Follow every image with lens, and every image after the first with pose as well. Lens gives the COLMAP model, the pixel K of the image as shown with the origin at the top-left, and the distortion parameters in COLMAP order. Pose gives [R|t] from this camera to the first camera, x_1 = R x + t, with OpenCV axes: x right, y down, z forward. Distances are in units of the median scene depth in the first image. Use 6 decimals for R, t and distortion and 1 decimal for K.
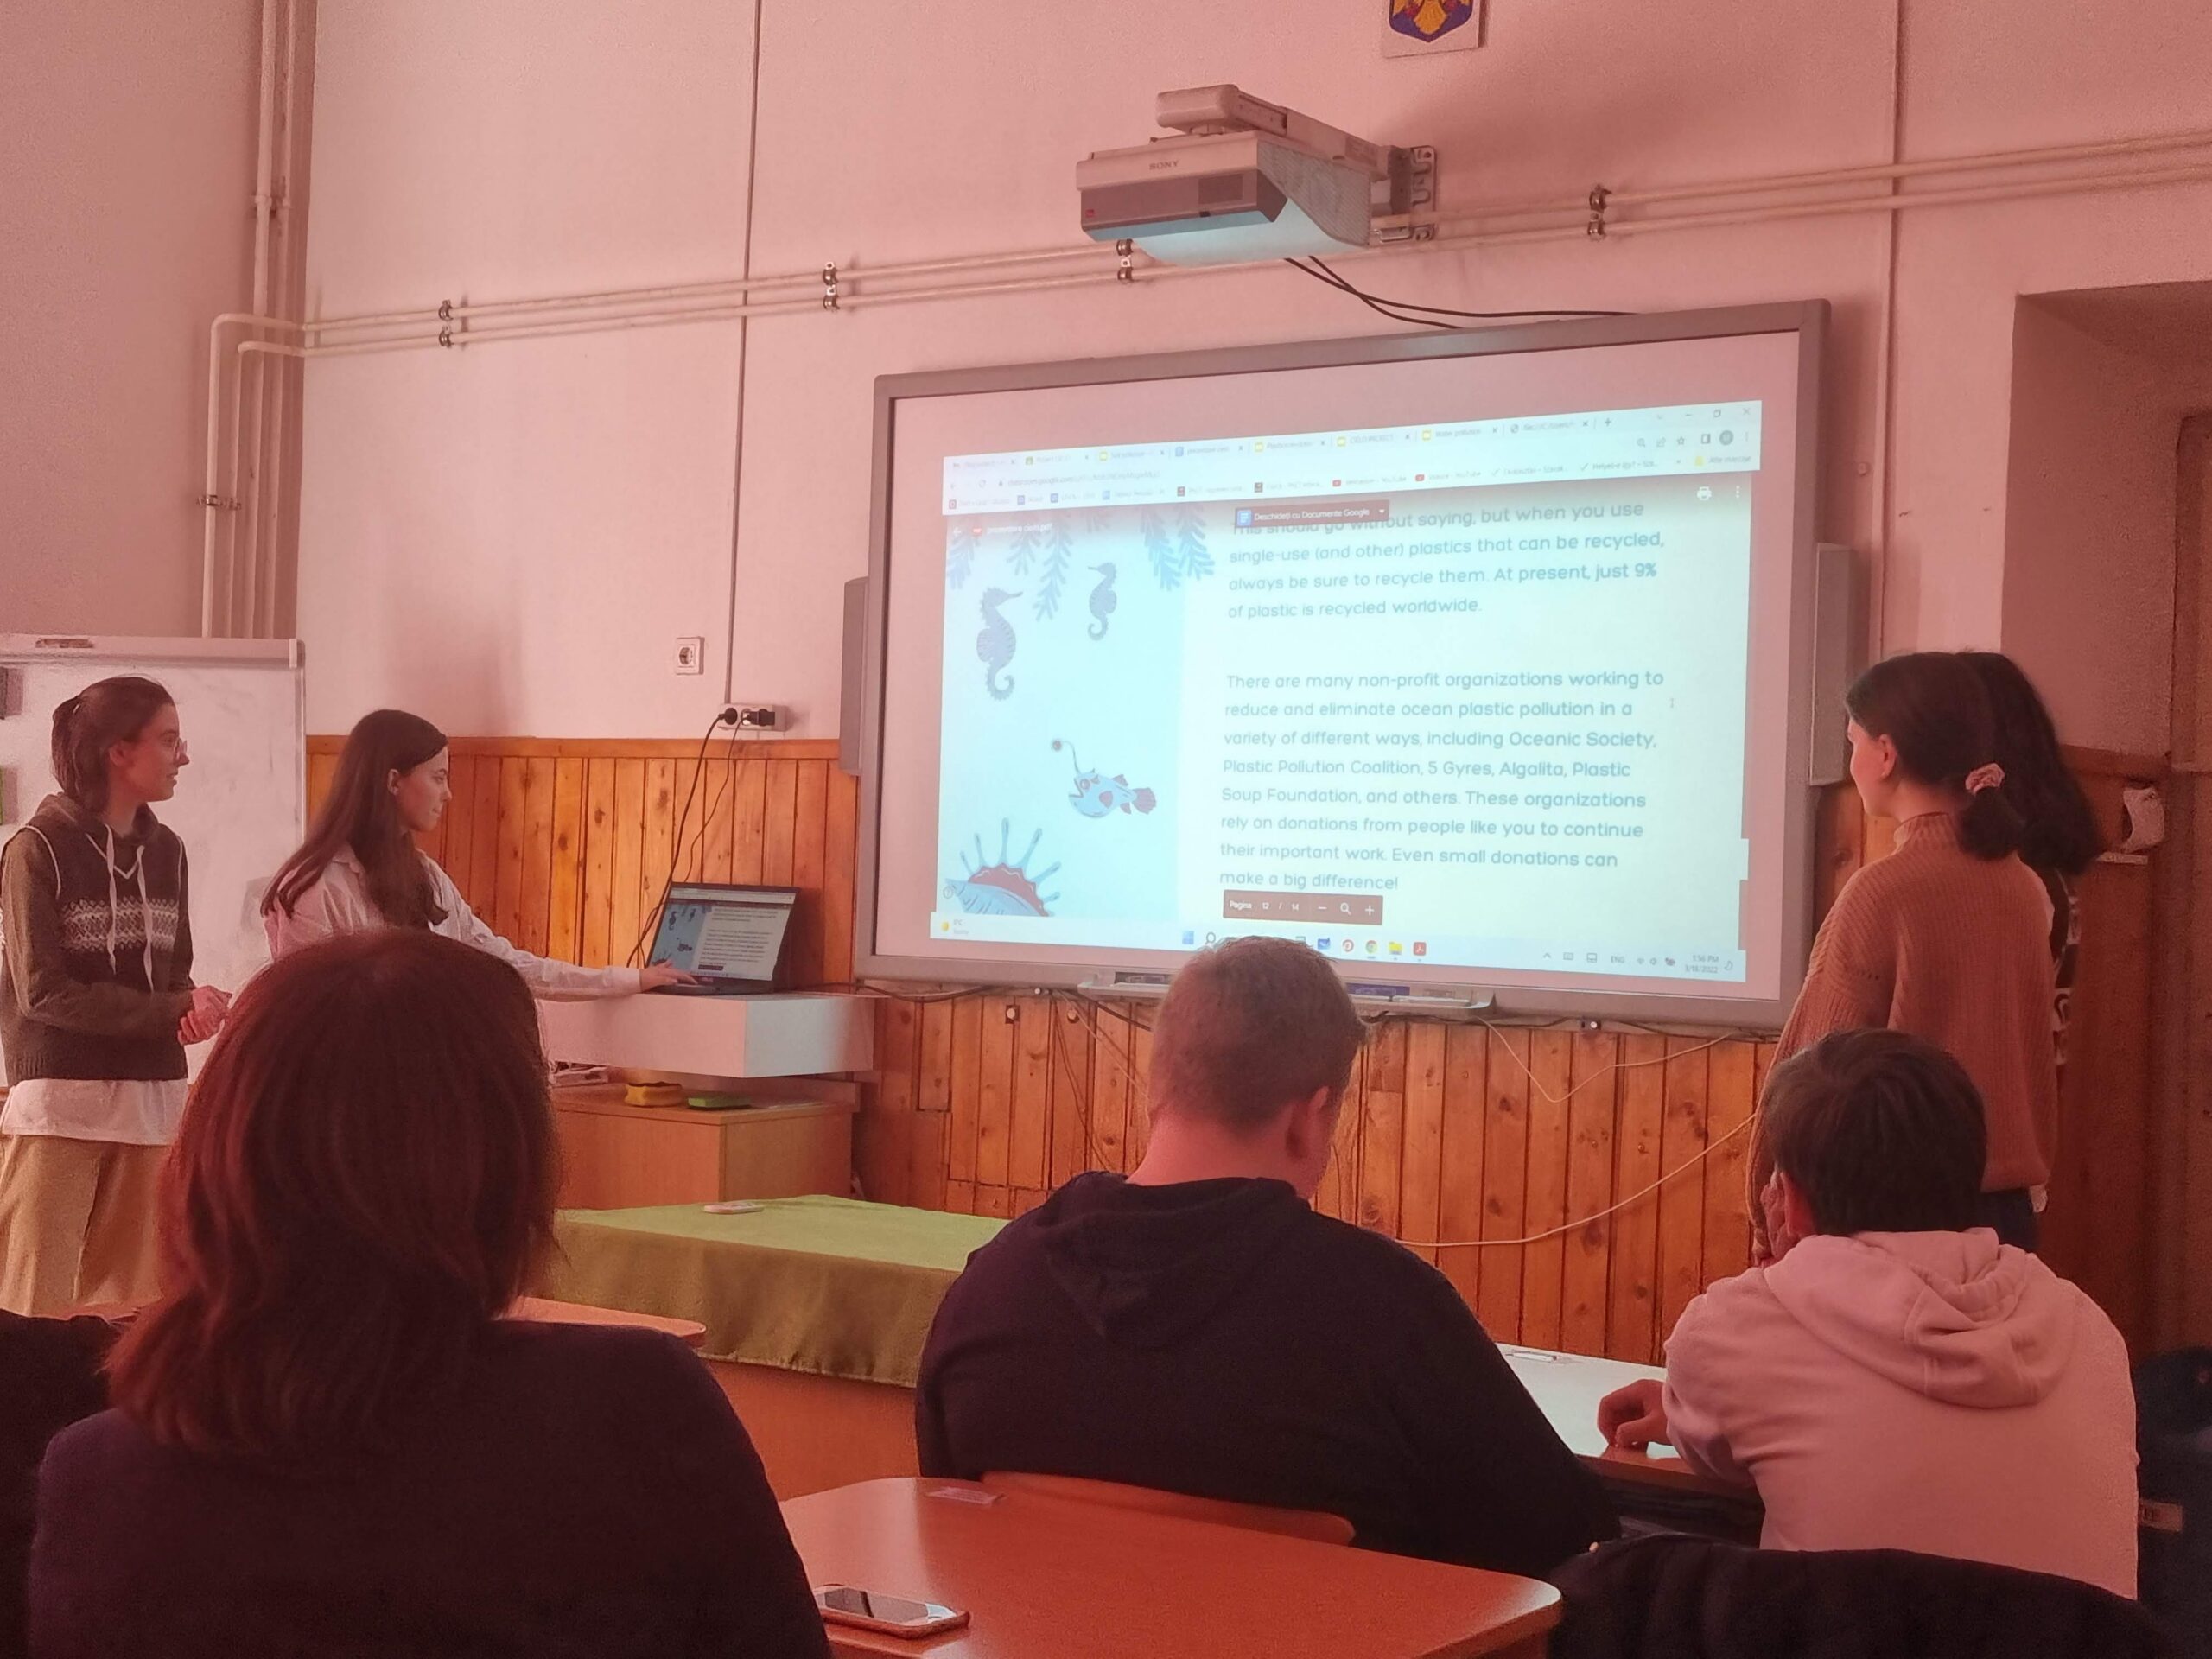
lens RADIAL K [[3208.9, 0, 1102.1], [0, 3208.9, 825.9], [0, 0, 1]] dist [0.014208, 0.000000]
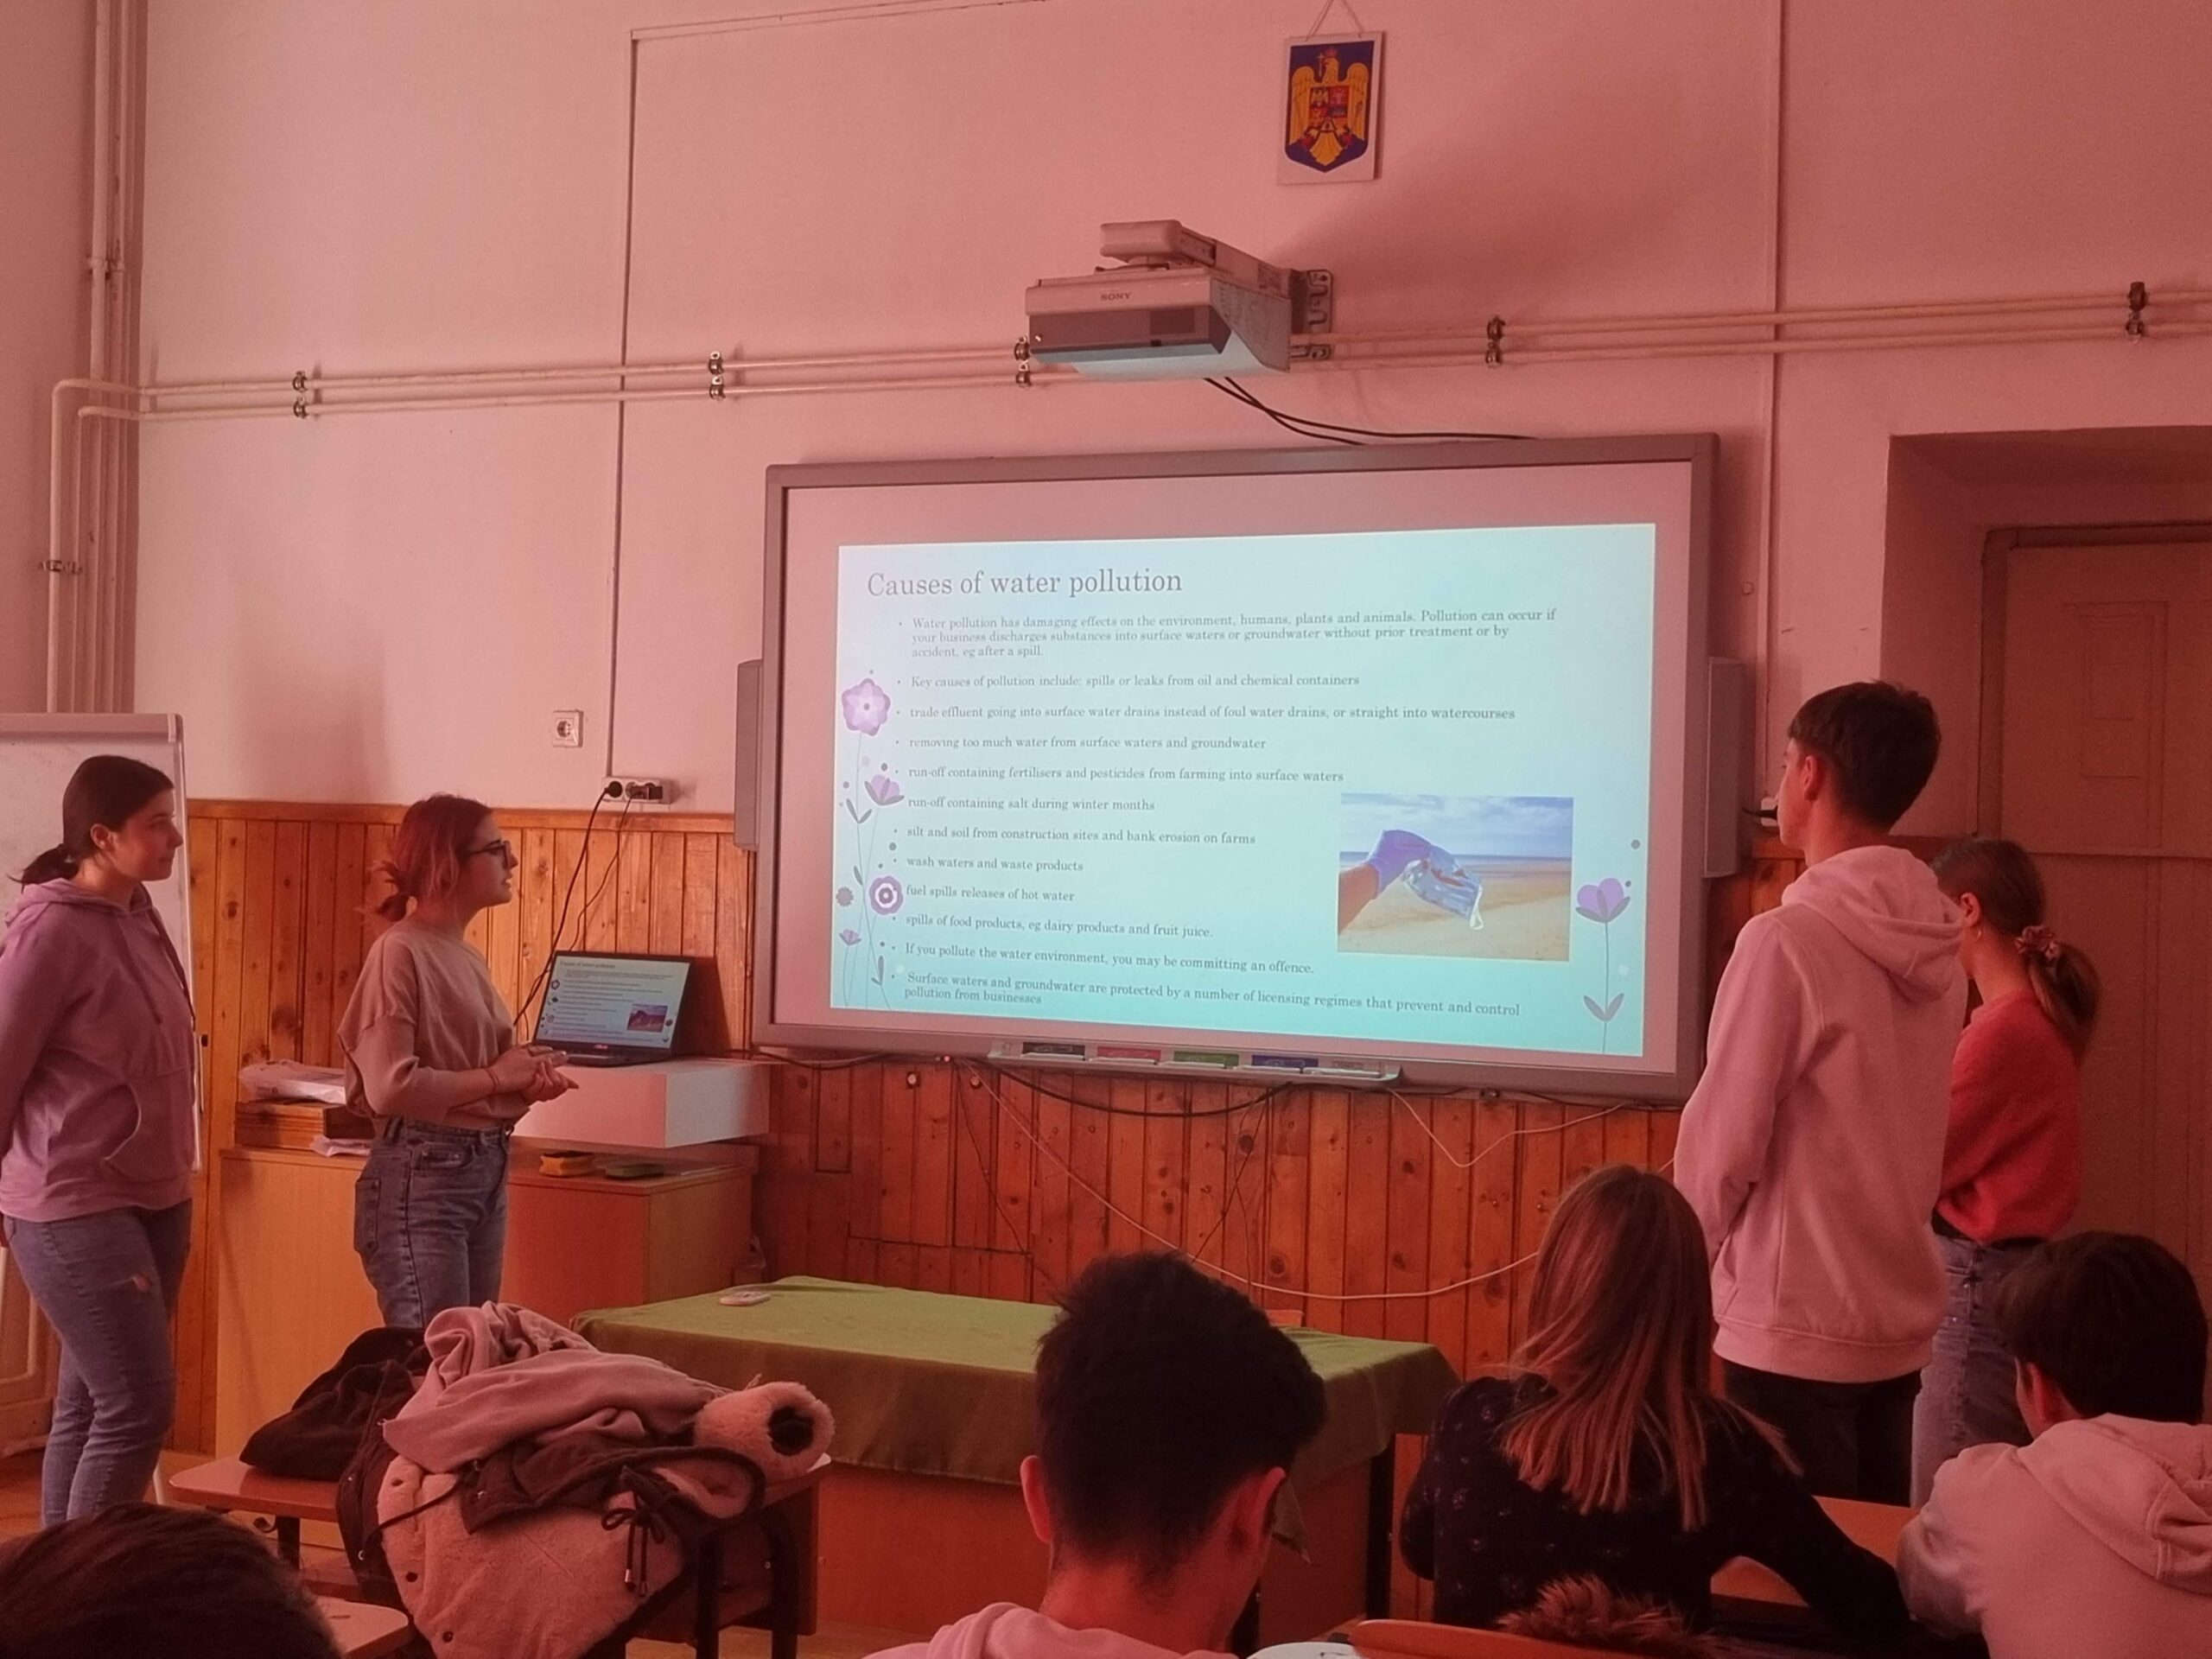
lens RADIAL K [[3140.5, 0, 1095.8], [0, 3140.5, 846.4], [0, 0, 1]] dist [-0.002795, 0.000000]
pose [[0.987897, -0.007398, 0.154935, -0.136791], [0.003684, 0.999699, 0.024239, -0.045658], [-0.155068, -0.023375, 0.987627, -0.023766]]
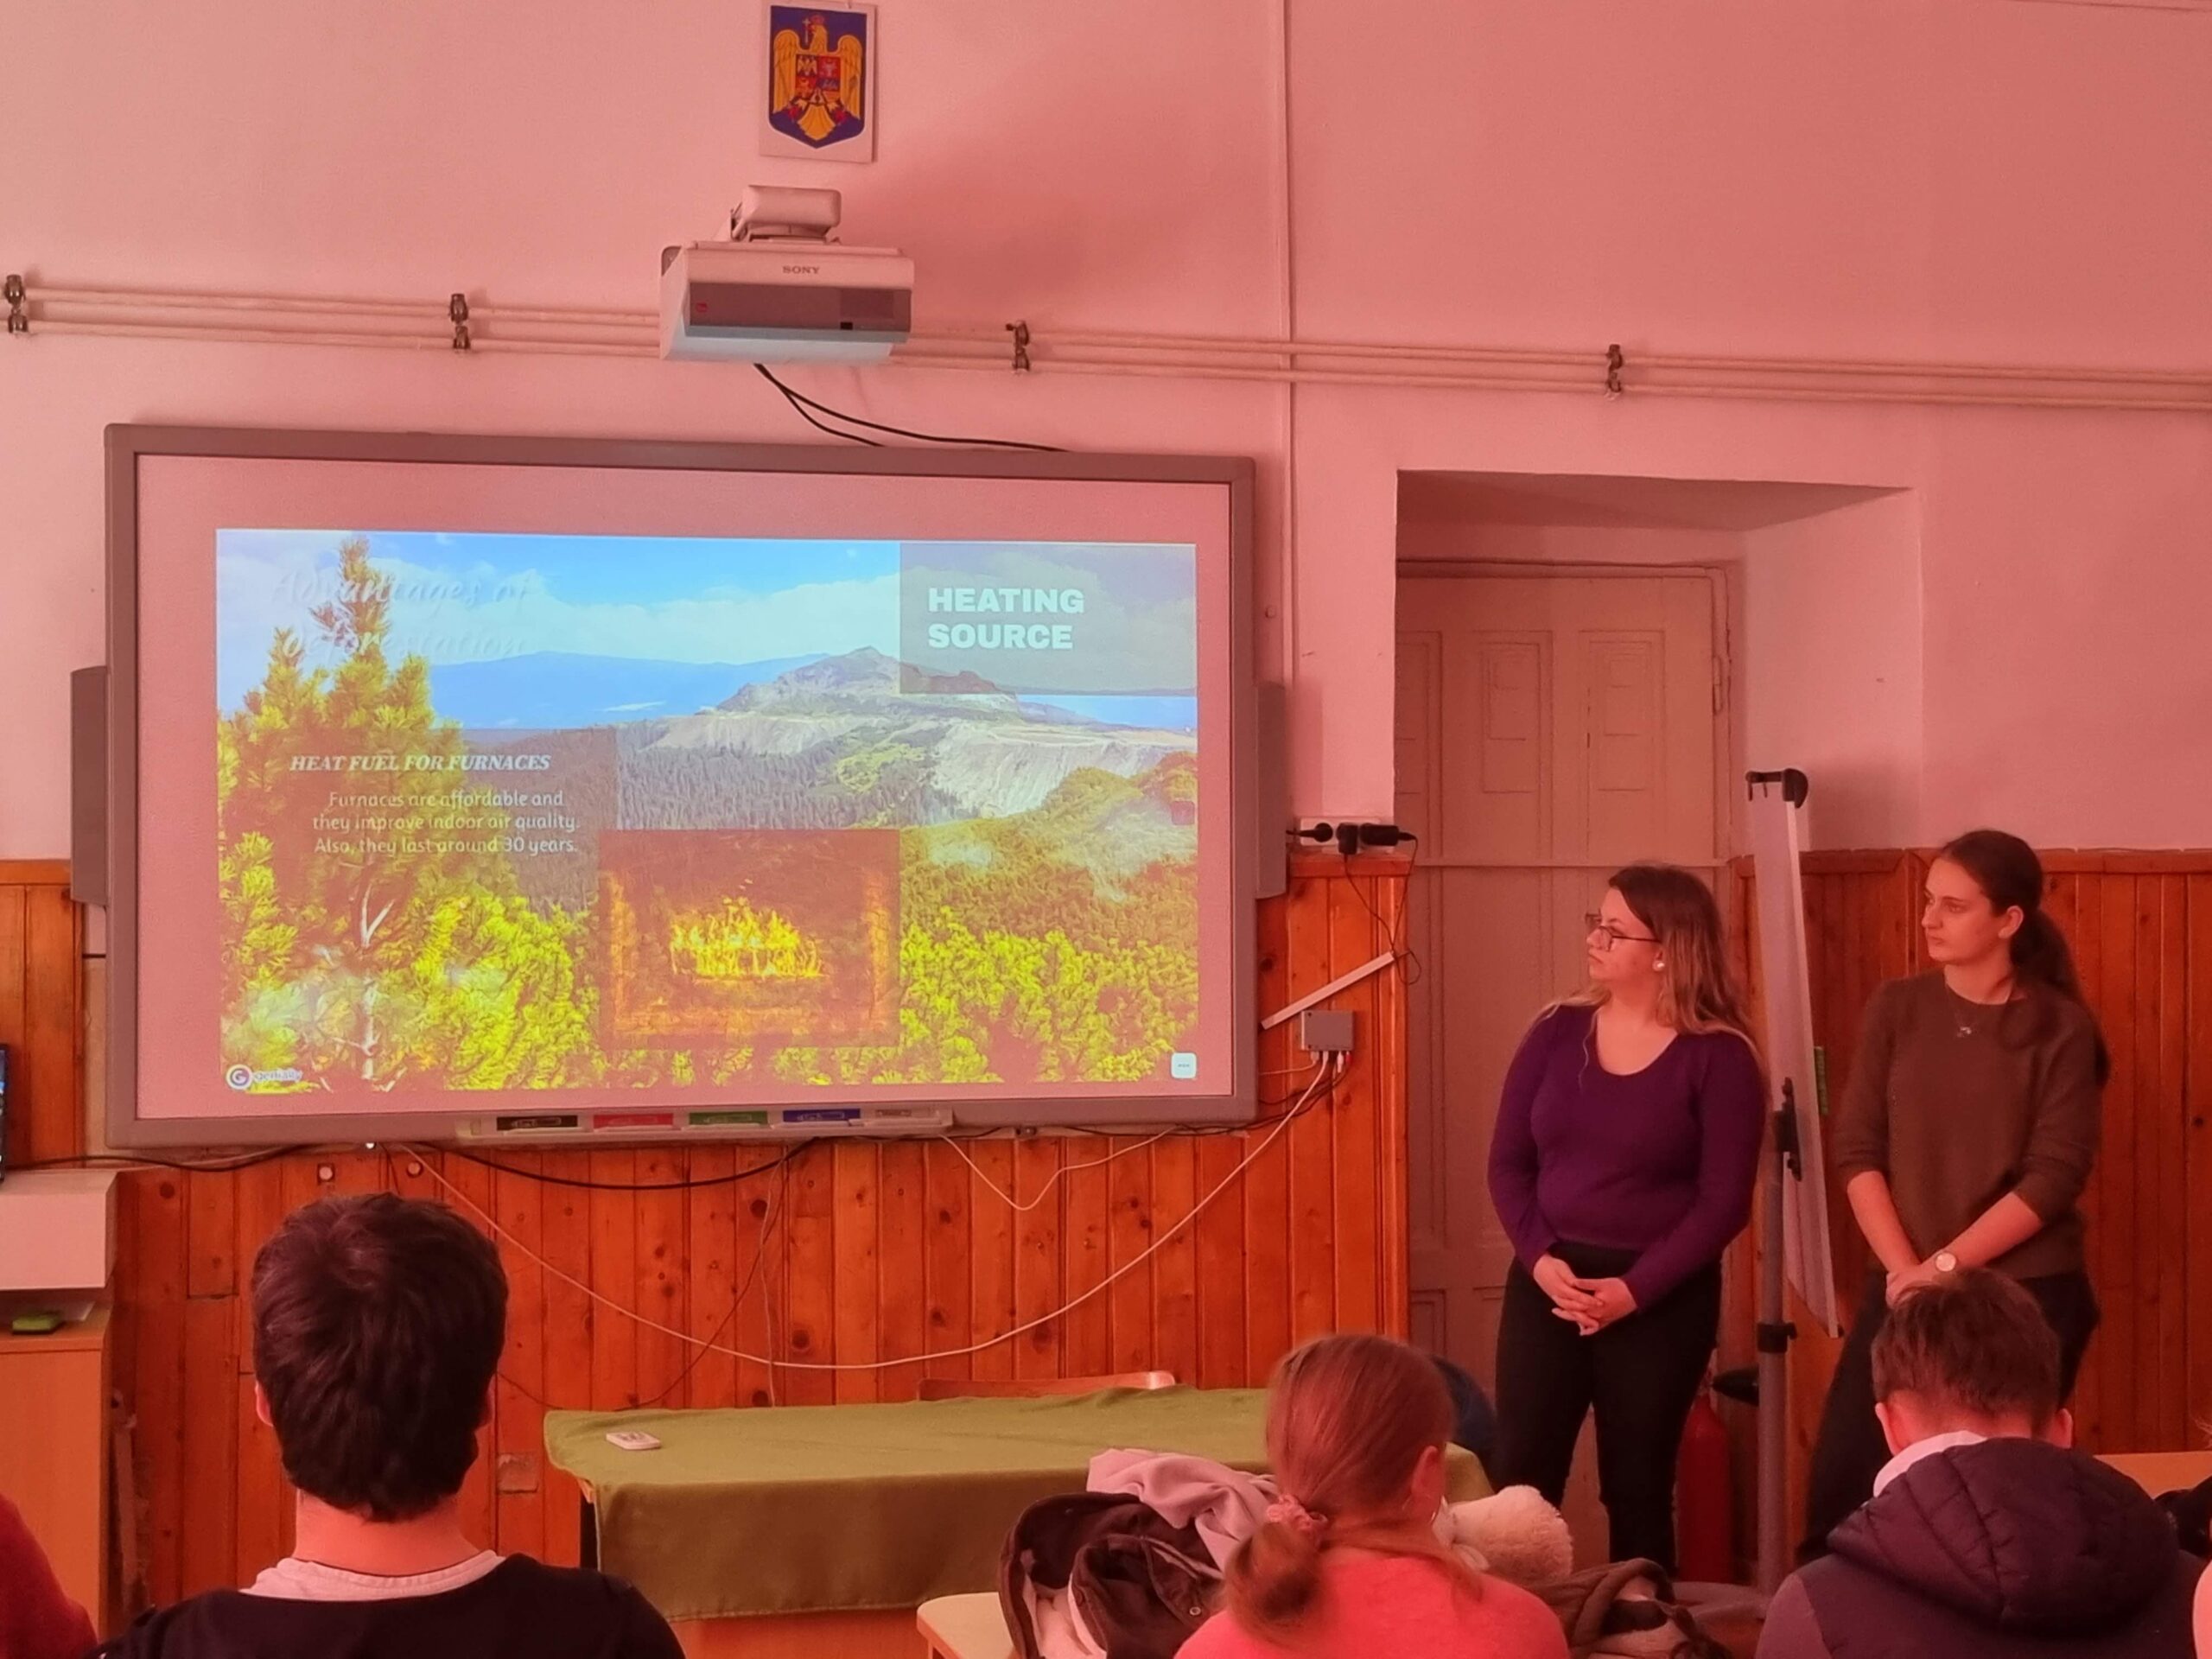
lens RADIAL K [[3208.9, 0, 1079.4], [0, 3208.9, 816.9], [0, 0, 1]] dist [0.014208, 0.000000]
pose [[0.659332, -0.020932, 0.751561, -0.588092], [0.011807, 0.999777, 0.017487, -0.055370], [-0.751760, -0.002656, 0.659432, 0.289634]]
